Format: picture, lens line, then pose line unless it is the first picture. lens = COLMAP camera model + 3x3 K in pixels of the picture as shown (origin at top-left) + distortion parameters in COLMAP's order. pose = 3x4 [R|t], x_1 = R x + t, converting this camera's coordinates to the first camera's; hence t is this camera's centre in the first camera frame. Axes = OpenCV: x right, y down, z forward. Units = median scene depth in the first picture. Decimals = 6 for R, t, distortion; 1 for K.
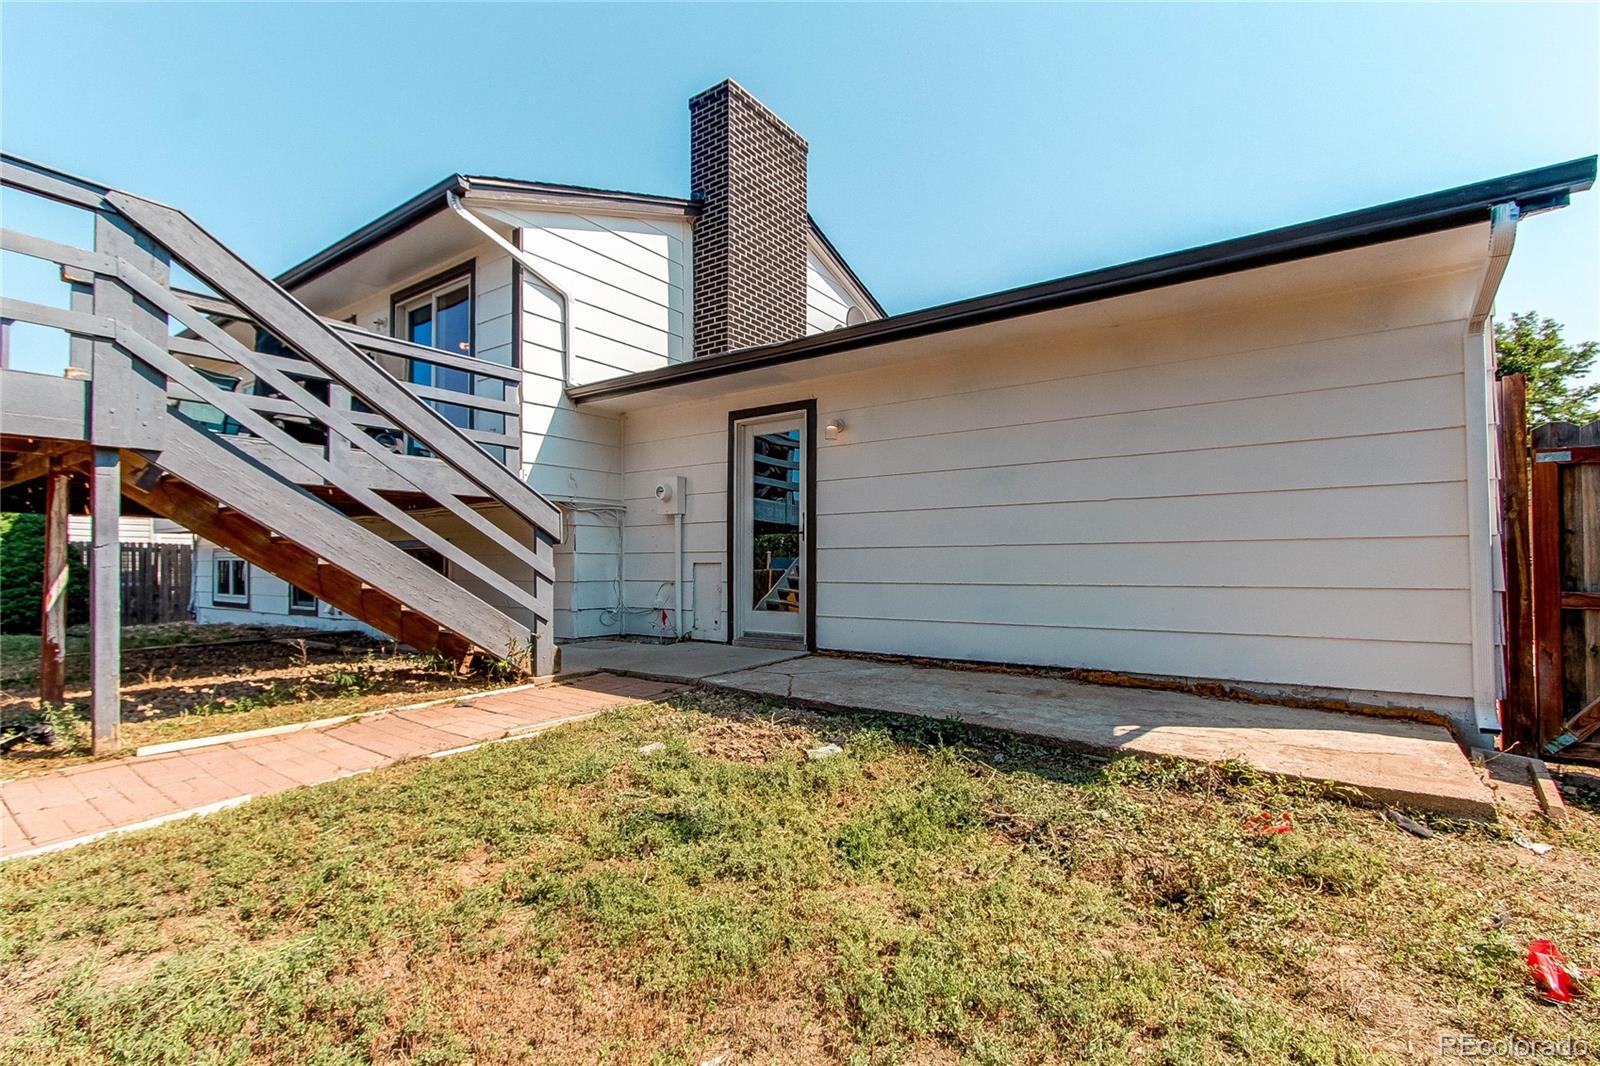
lens RADIAL K [[733.4, 0, 798.7], [0, 733.4, 545.6], [0, 0, 1]] dist [-0.005187, 0.004410]
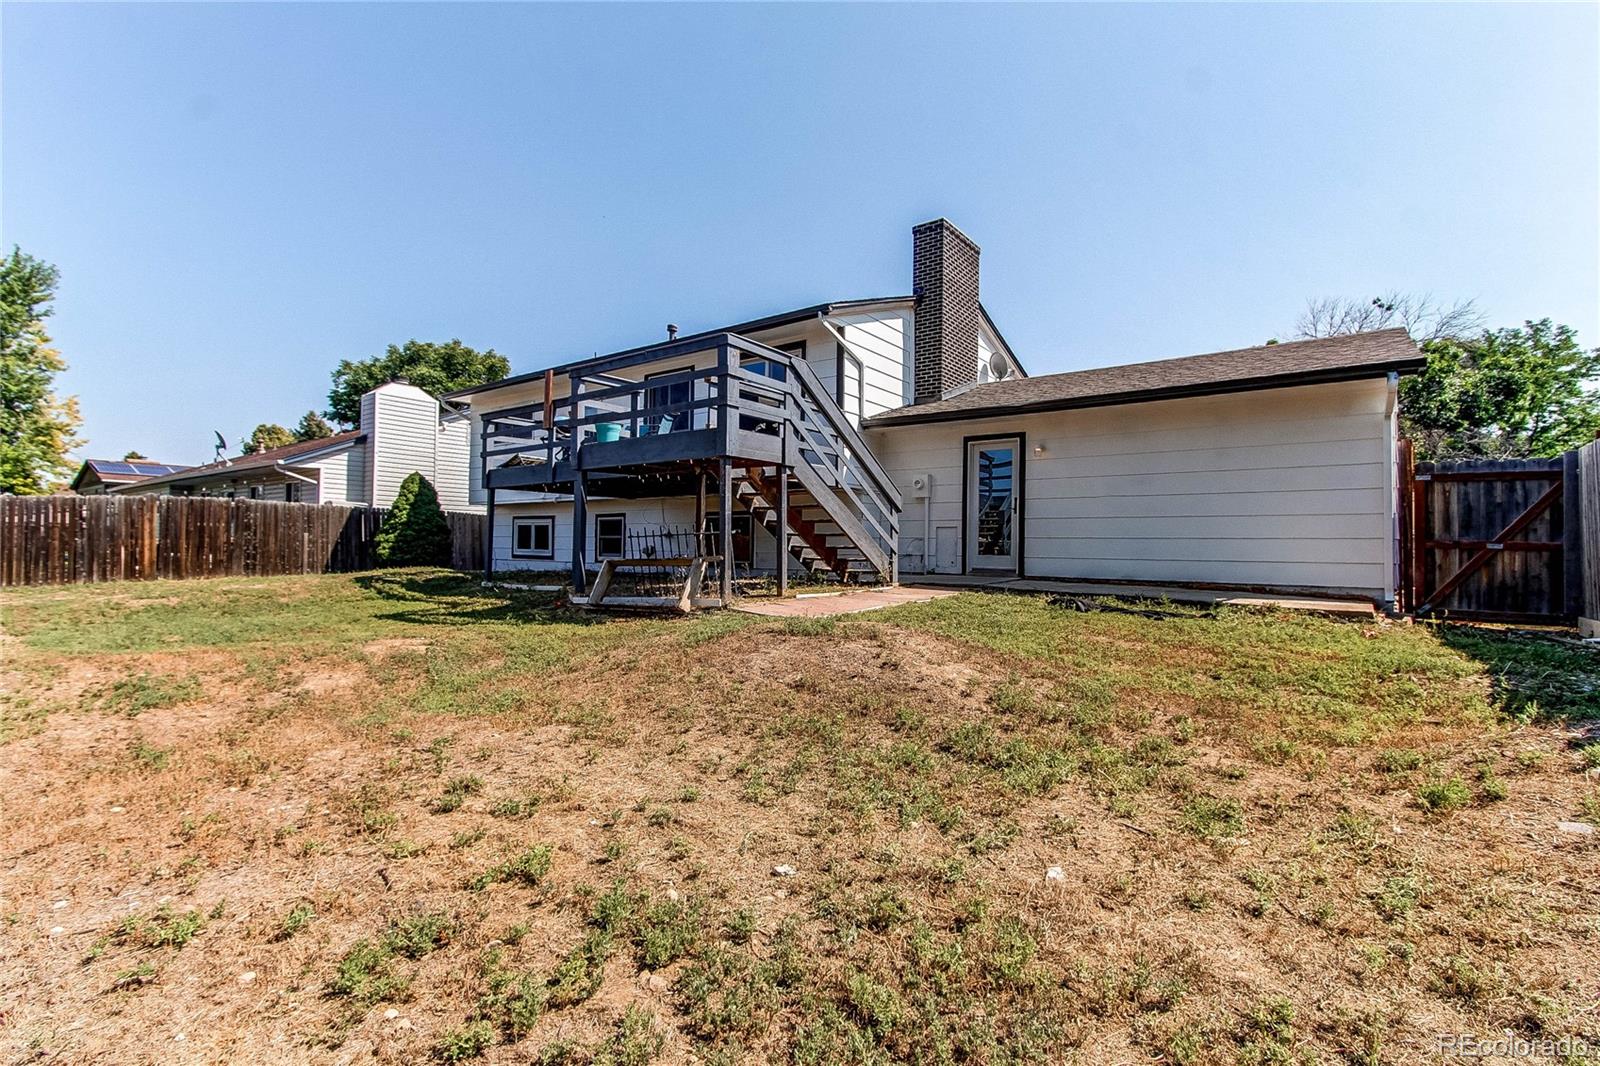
lens RADIAL K [[733.4, 0, 799.1], [0, 733.4, 528.0], [0, 0, 1]] dist [-0.005187, 0.004410]
pose [[0.999606, 0.016670, -0.022577, -0.415846], [-0.016711, 0.999859, -0.001661, 0.033778], [0.022546, 0.002038, 0.999744, -0.655878]]
